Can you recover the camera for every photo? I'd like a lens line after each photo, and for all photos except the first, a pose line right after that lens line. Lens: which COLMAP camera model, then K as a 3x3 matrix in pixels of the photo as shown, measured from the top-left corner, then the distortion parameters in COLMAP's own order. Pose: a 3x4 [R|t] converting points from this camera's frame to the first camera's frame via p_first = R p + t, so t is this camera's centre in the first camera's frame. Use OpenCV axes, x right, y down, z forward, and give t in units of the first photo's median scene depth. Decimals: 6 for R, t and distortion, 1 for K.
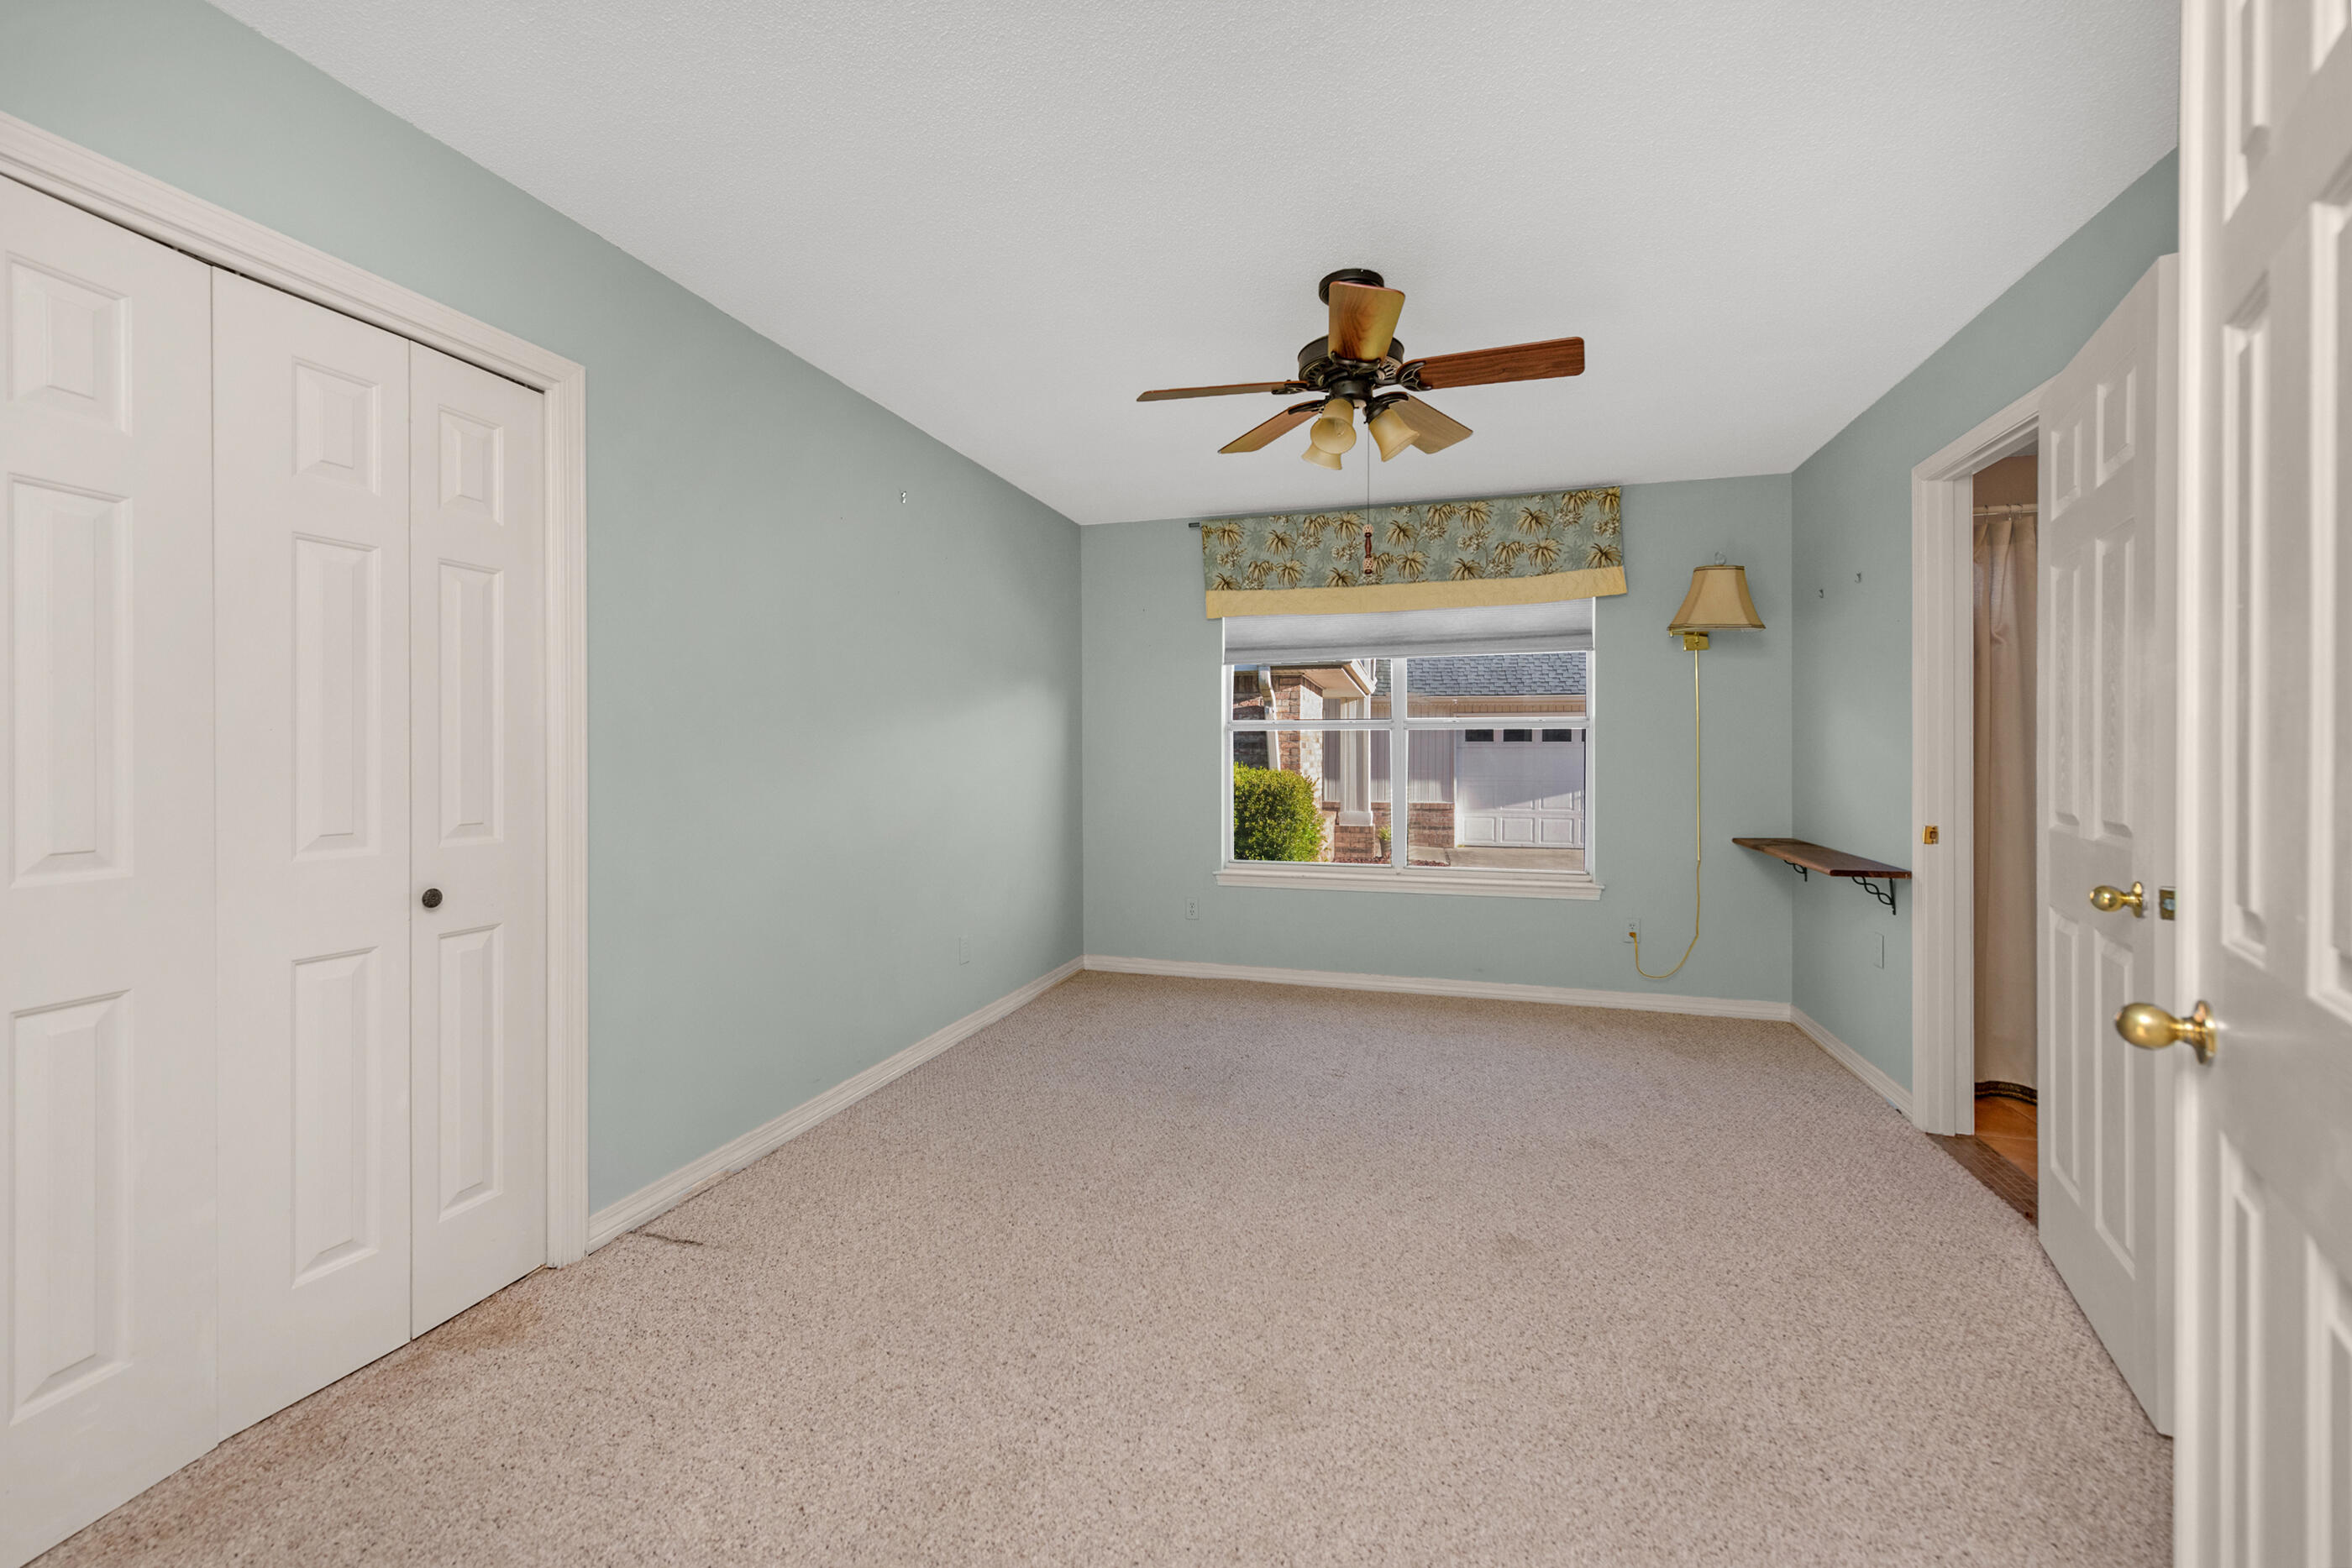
lens RADIAL K [[997.8, 0, 1170.5], [0, 997.8, 770.8], [0, 0, 1]] dist [-0.000681, -0.000155]
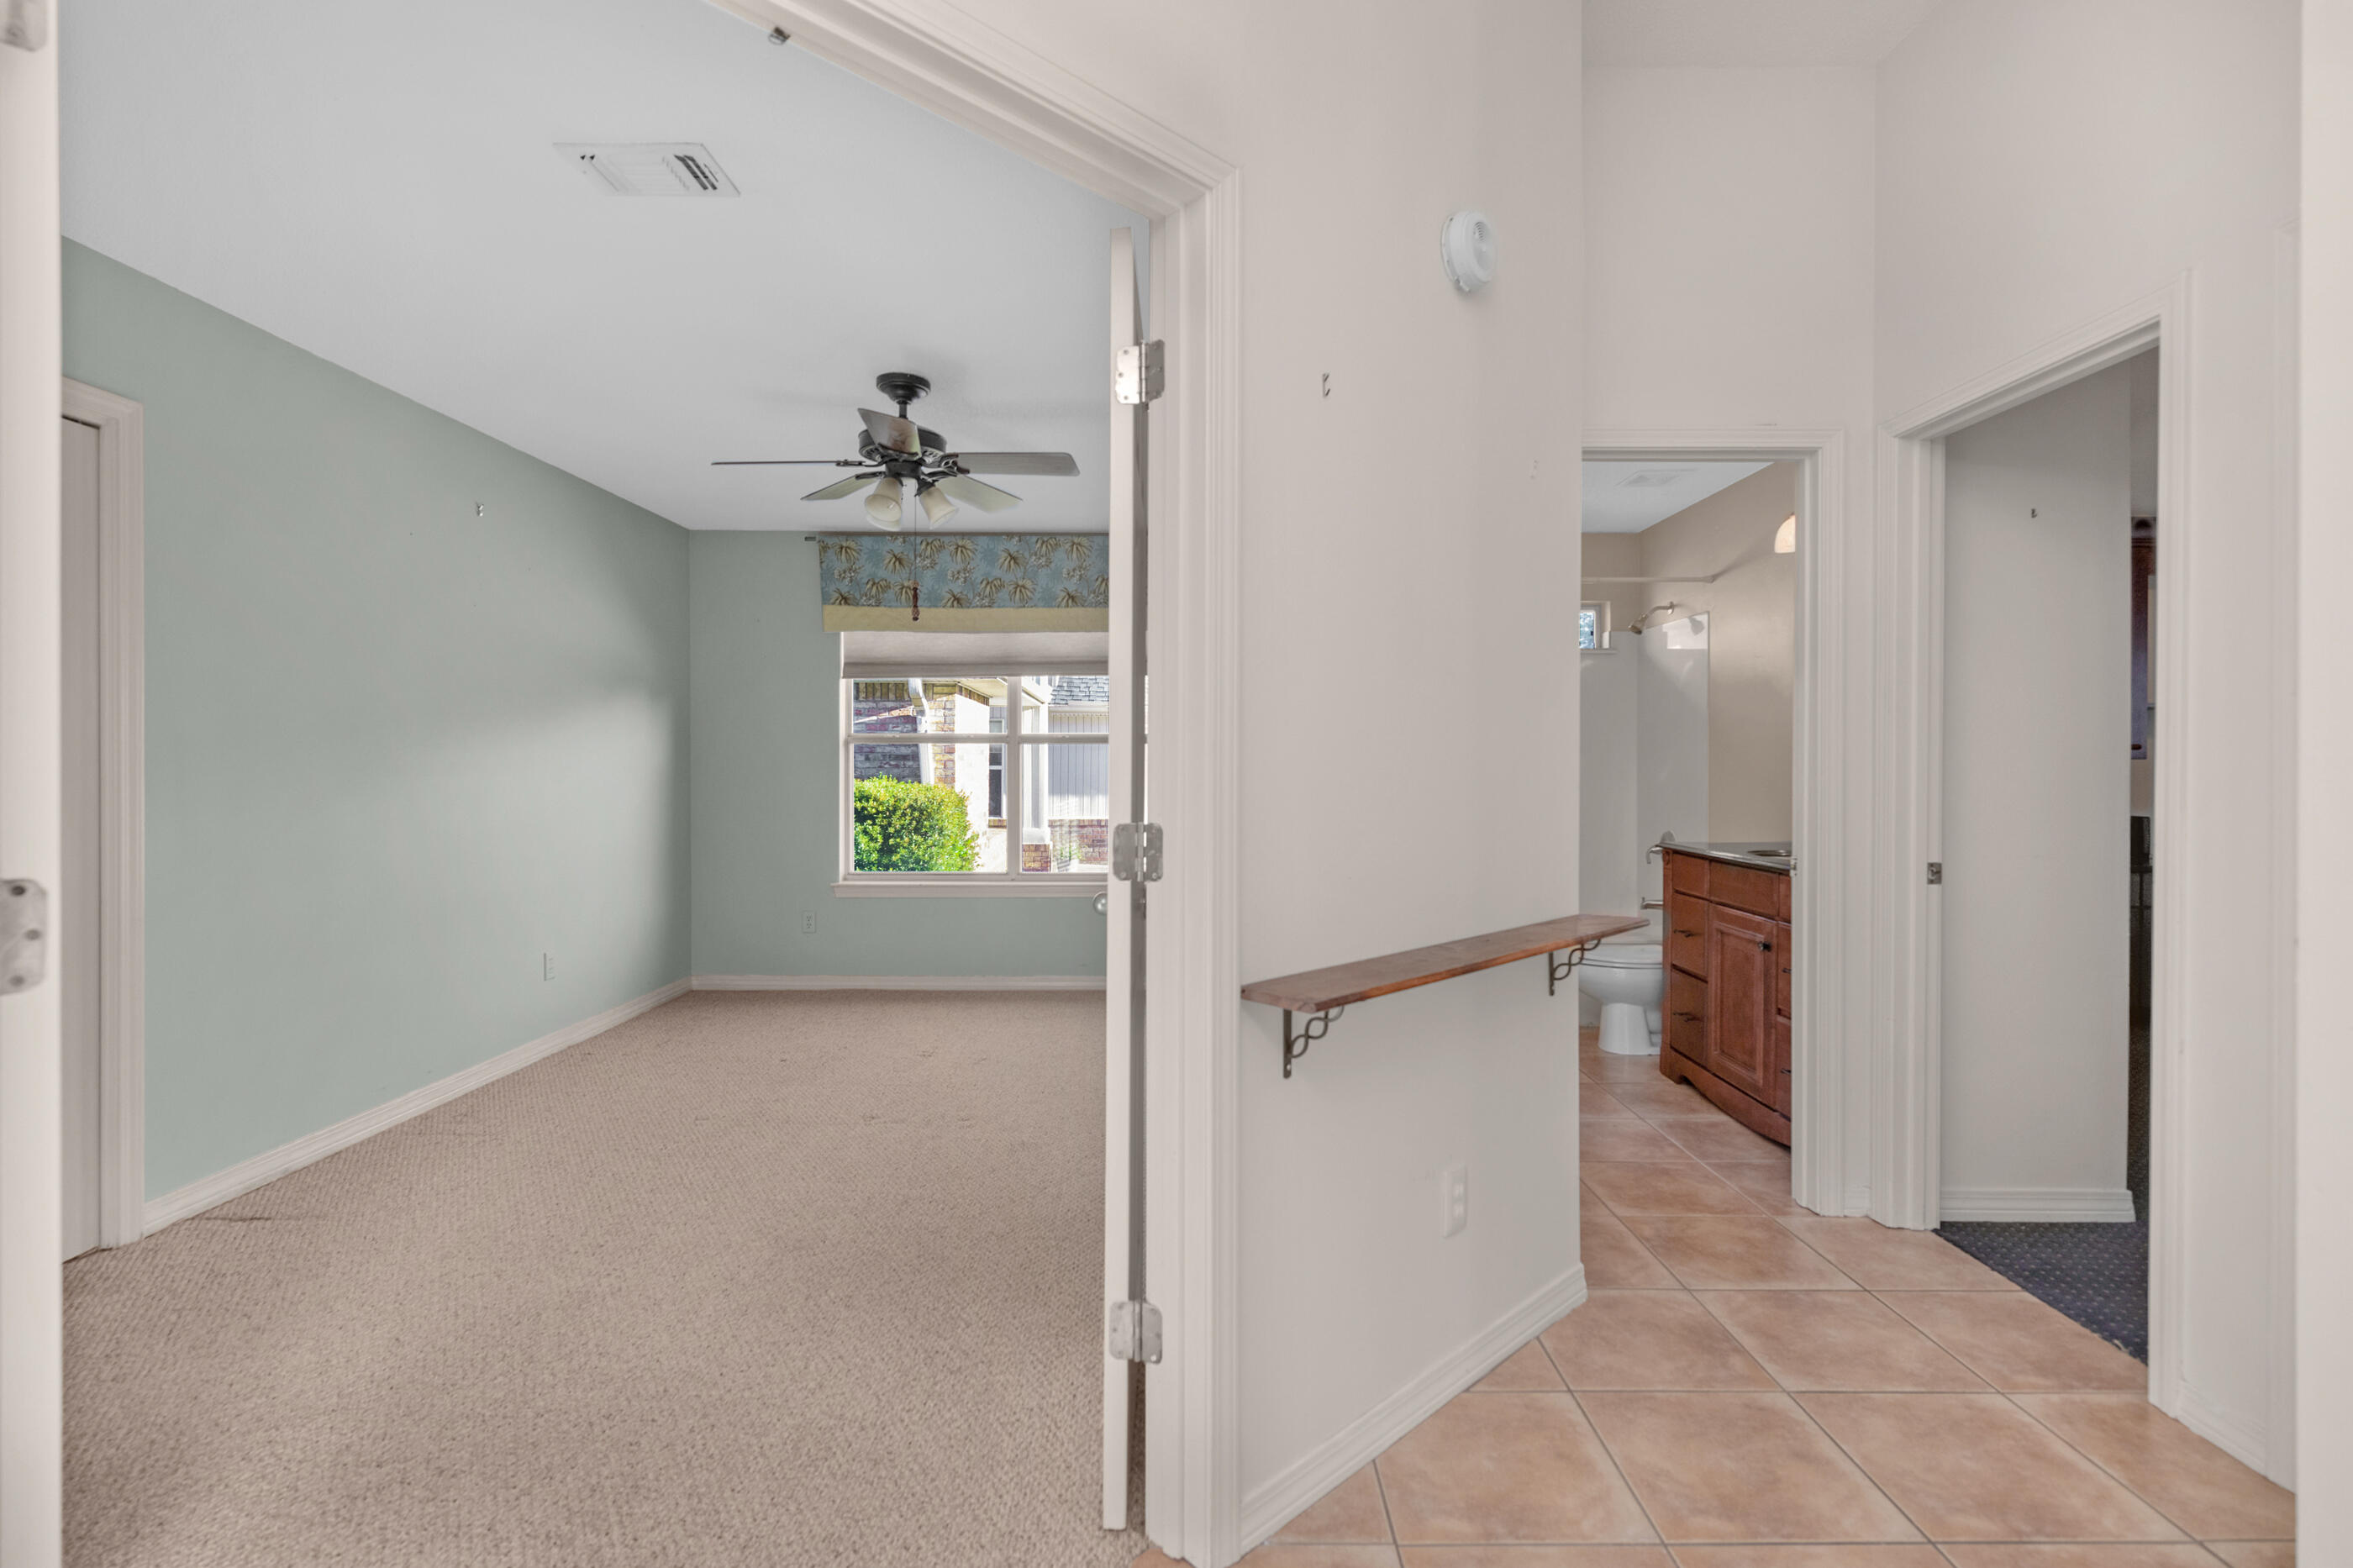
lens RADIAL K [[1110.0, 0, 1186.4], [0, 1110.0, 772.0], [0, 0, 1]] dist [-0.001742, -0.000522]
pose [[0.952477, -0.001250, 0.304607, 0.043820], [0.004934, 0.999924, -0.011324, 0.002619], [-0.304569, 0.012288, 0.952411, -0.177130]]
